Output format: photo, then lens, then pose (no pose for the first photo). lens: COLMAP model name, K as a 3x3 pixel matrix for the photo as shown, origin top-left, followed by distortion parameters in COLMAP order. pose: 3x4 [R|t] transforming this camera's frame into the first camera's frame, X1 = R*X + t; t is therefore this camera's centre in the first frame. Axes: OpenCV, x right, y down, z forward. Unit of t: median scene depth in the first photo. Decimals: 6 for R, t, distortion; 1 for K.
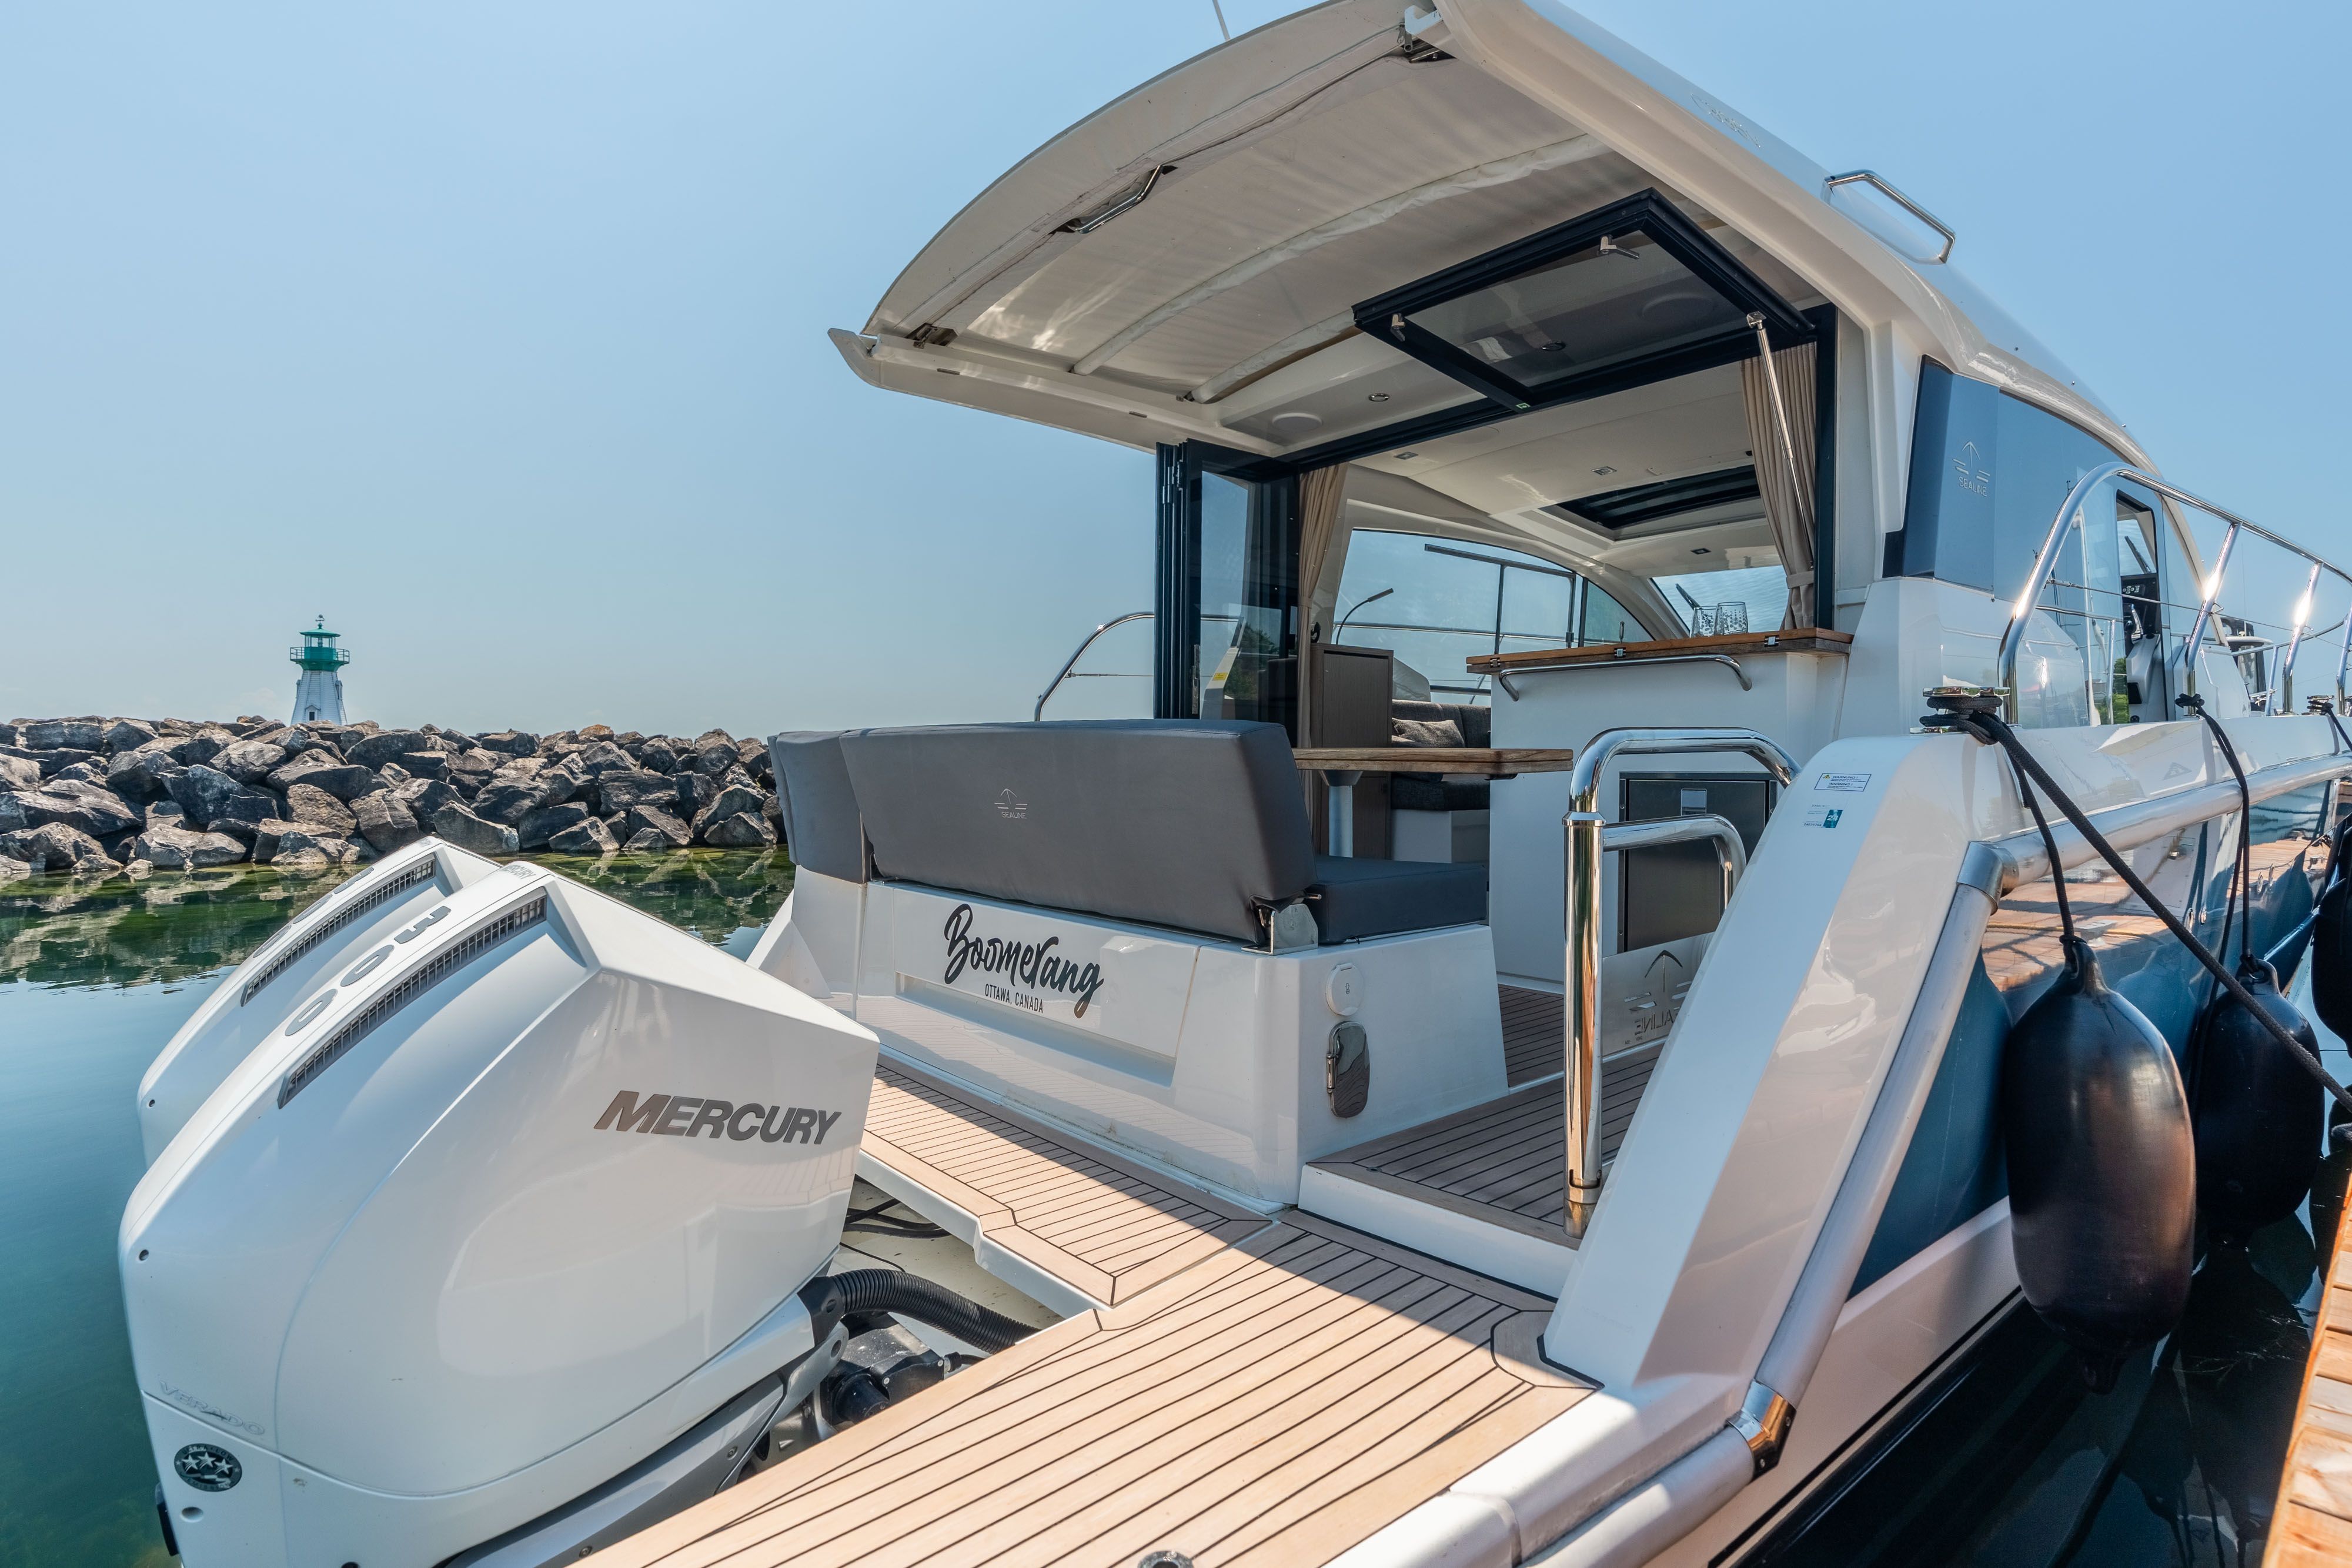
lens RADIAL K [[1191.8, 0, 1176.0], [0, 1191.8, 784.0], [0, 0, 1]] dist [-0.001433, -0.000144]
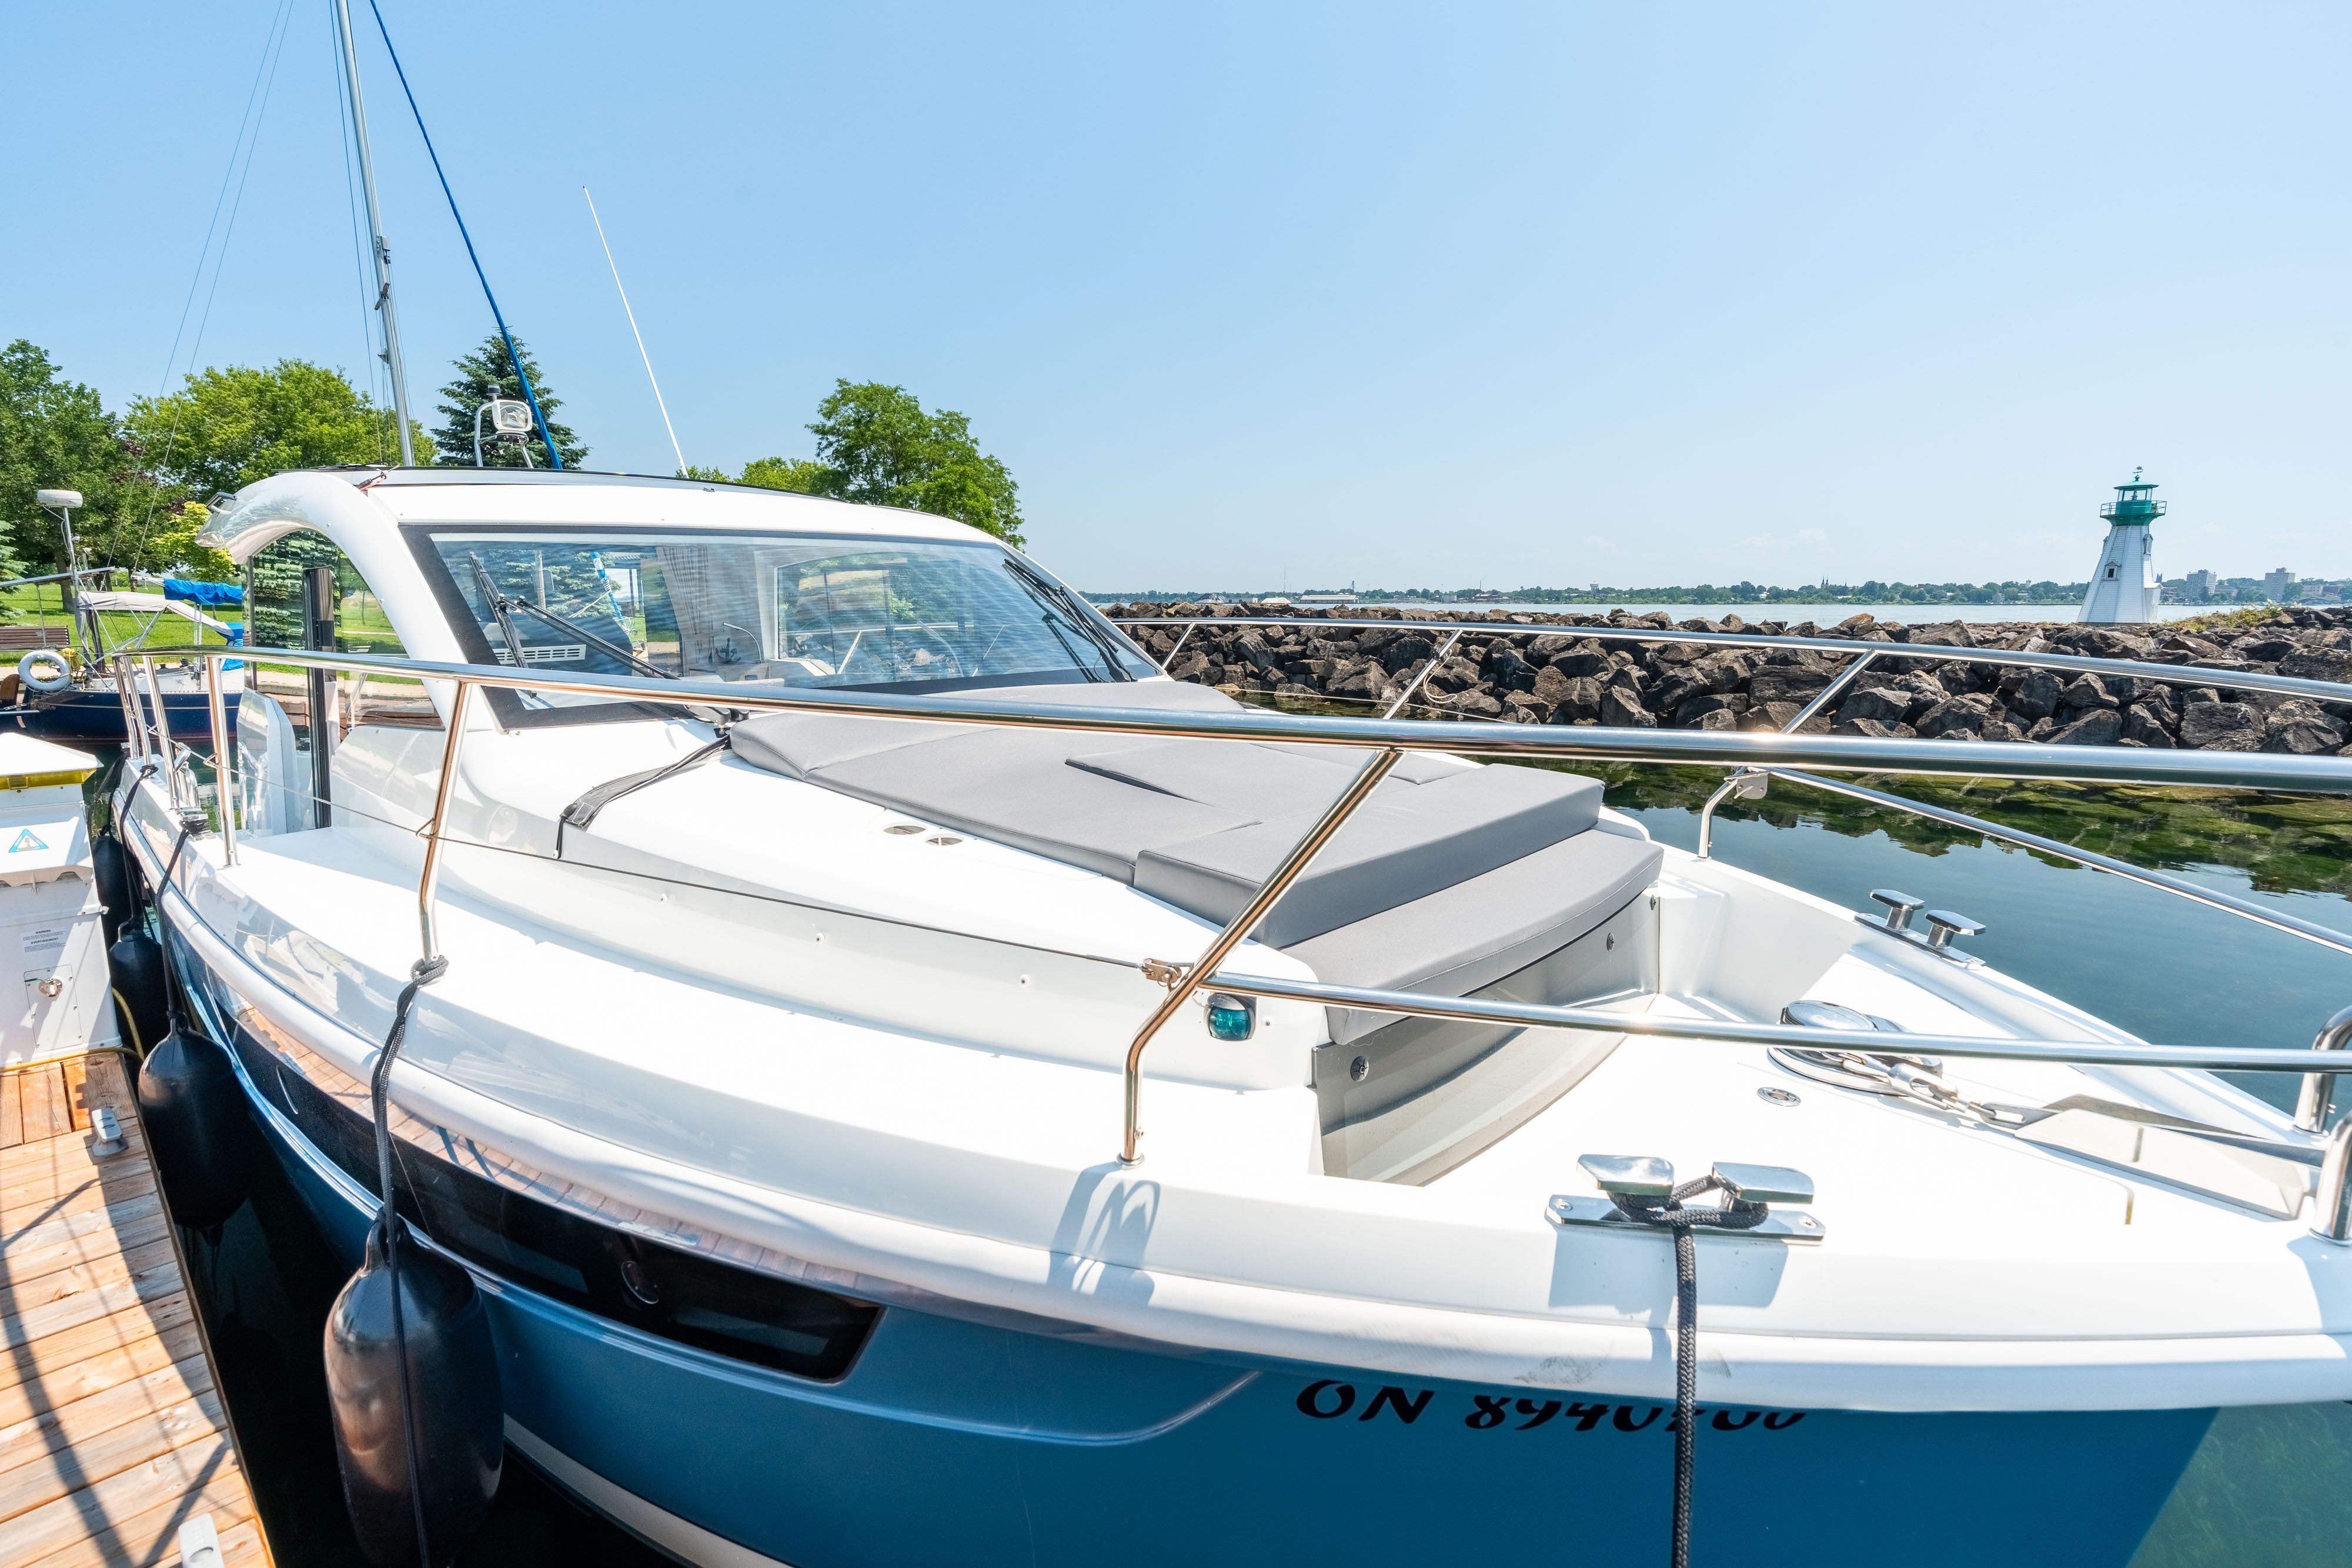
lens RADIAL K [[1090.0, 0, 1179.6], [0, 1090.0, 782.1], [0, 0, 1]] dist [-0.004950, -0.000562]
pose [[0.084656, 0.162490, -0.983072, 0.473280], [-0.014675, 0.986710, 0.161827, -0.062846], [0.996302, 0.000727, 0.085916, 0.458855]]
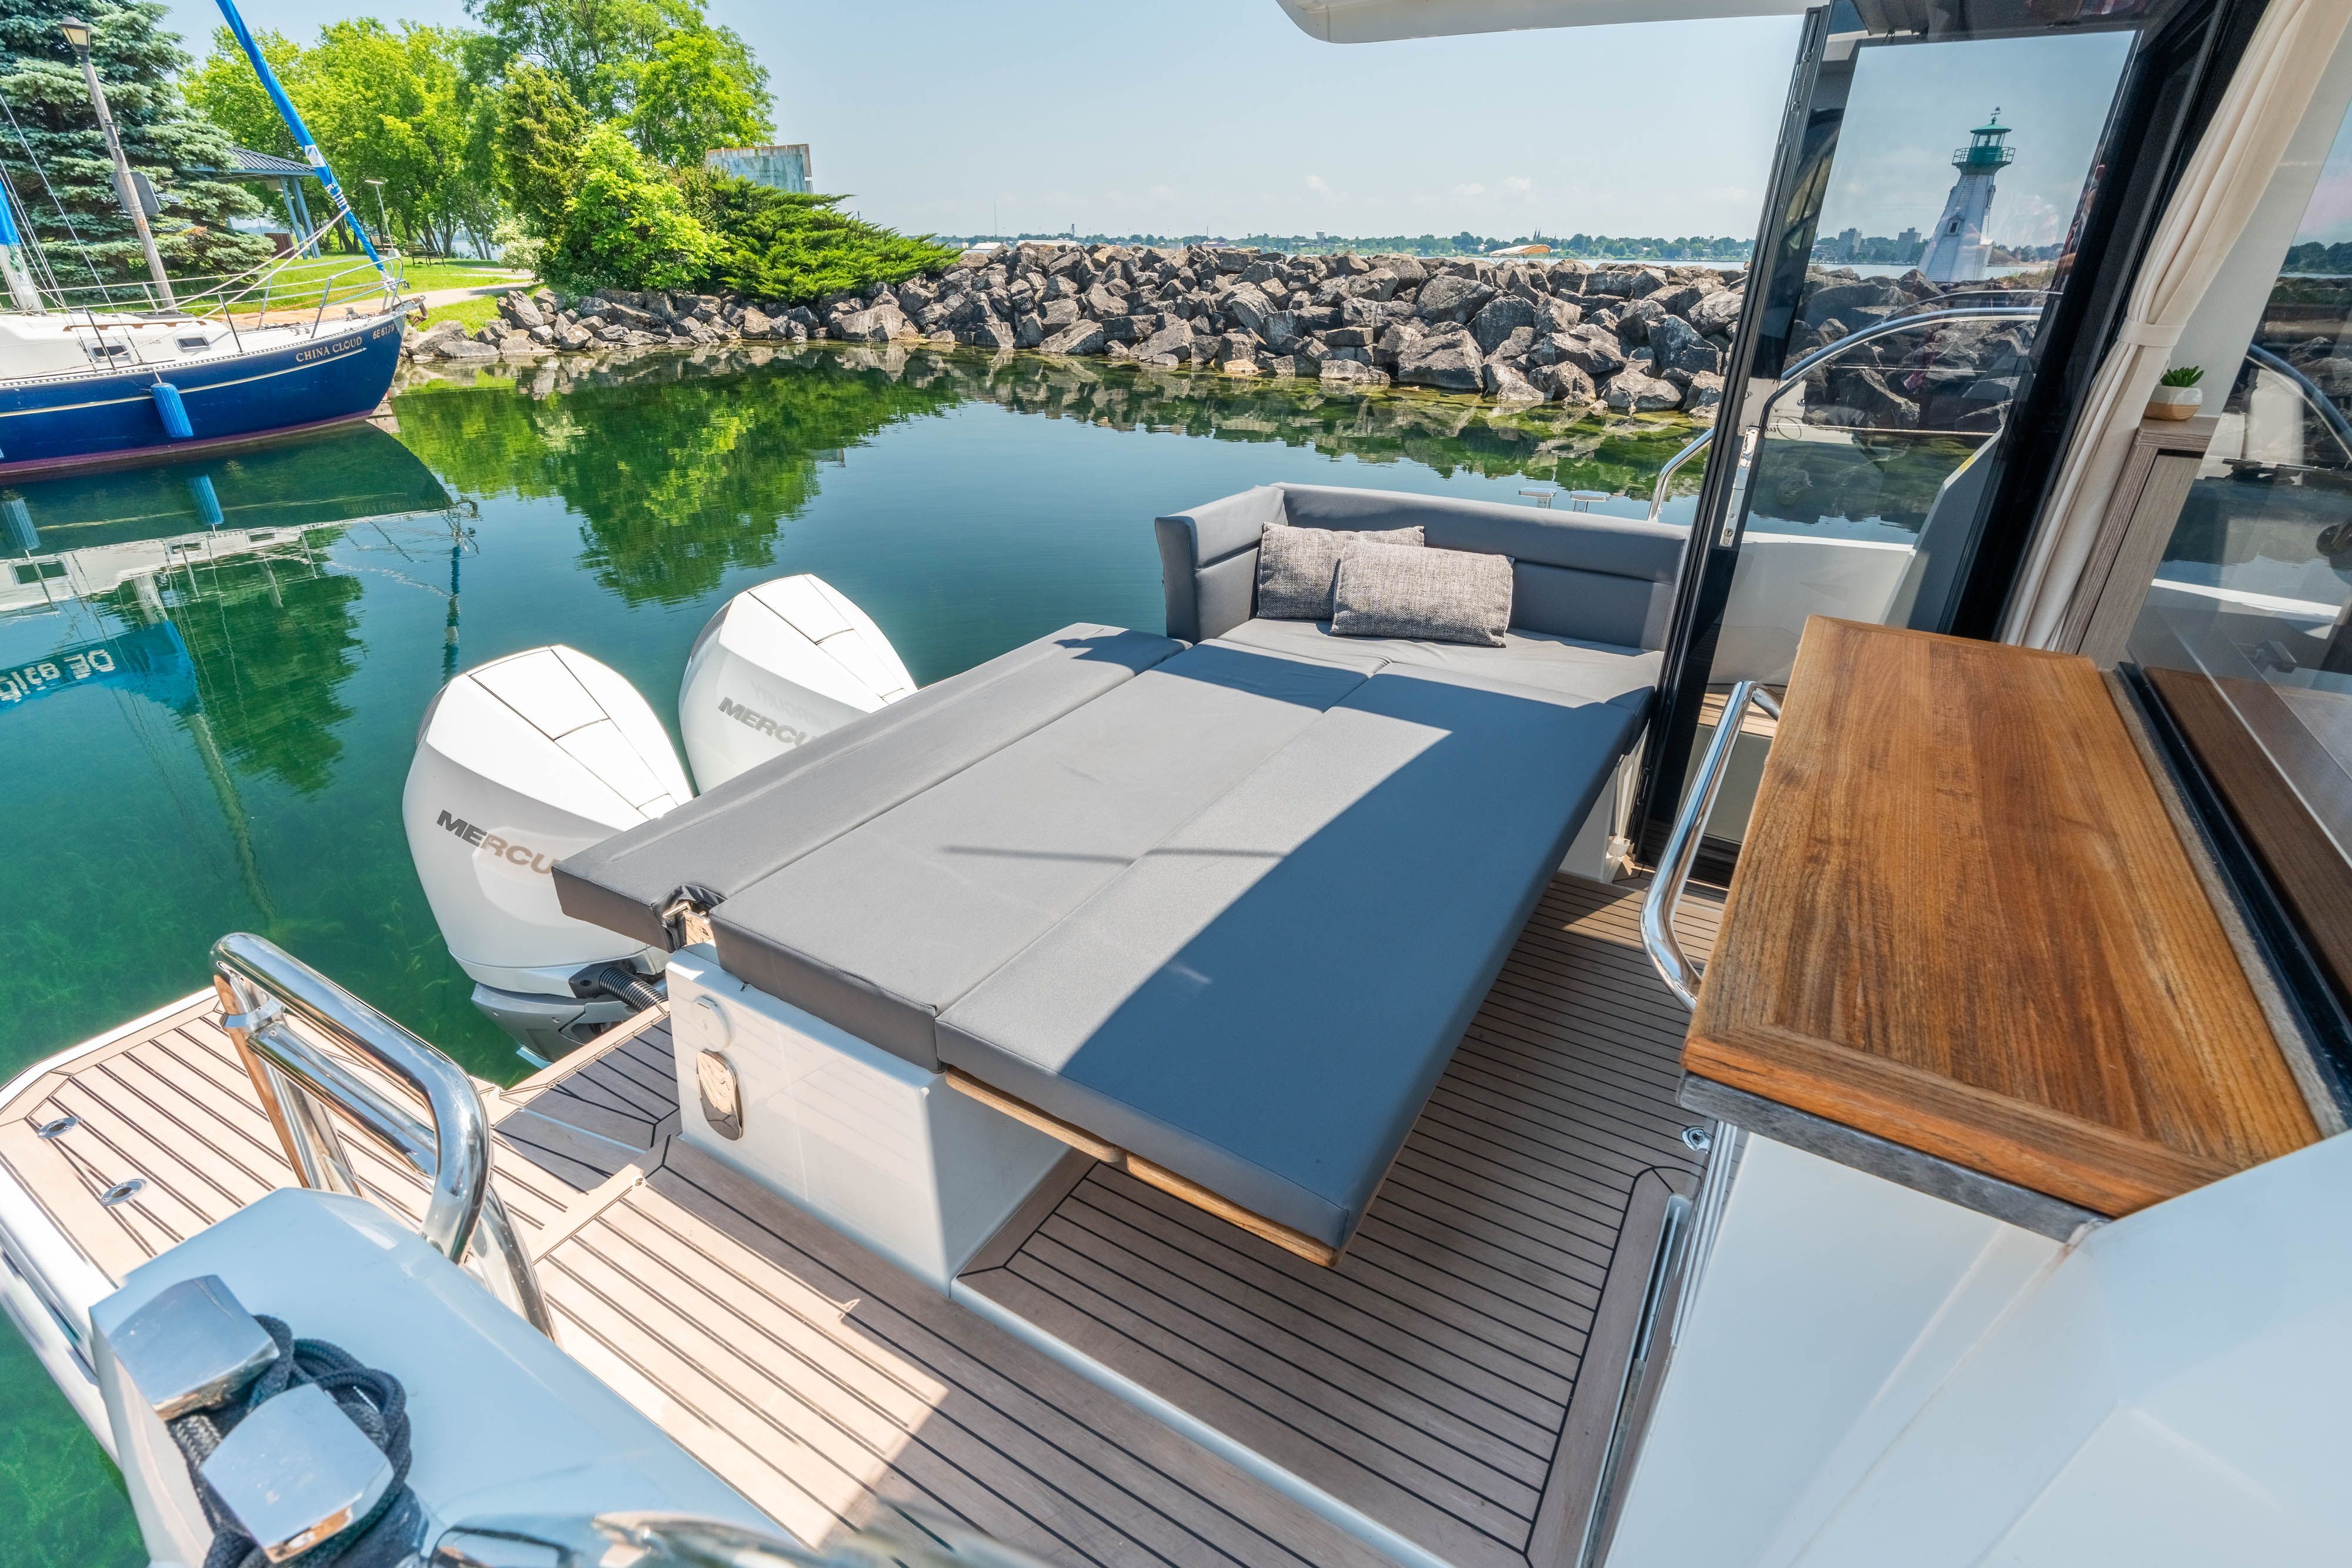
lens RADIAL K [[1090.0, 0, 1179.6], [0, 1090.0, 782.1], [0, 0, 1]] dist [-0.004950, -0.000562]
pose [[0.328981, 0.417729, -0.846921, 0.103270], [-0.025968, 0.900504, 0.434071, -0.051417], [0.943980, -0.120809, 0.307096, 0.157001]]
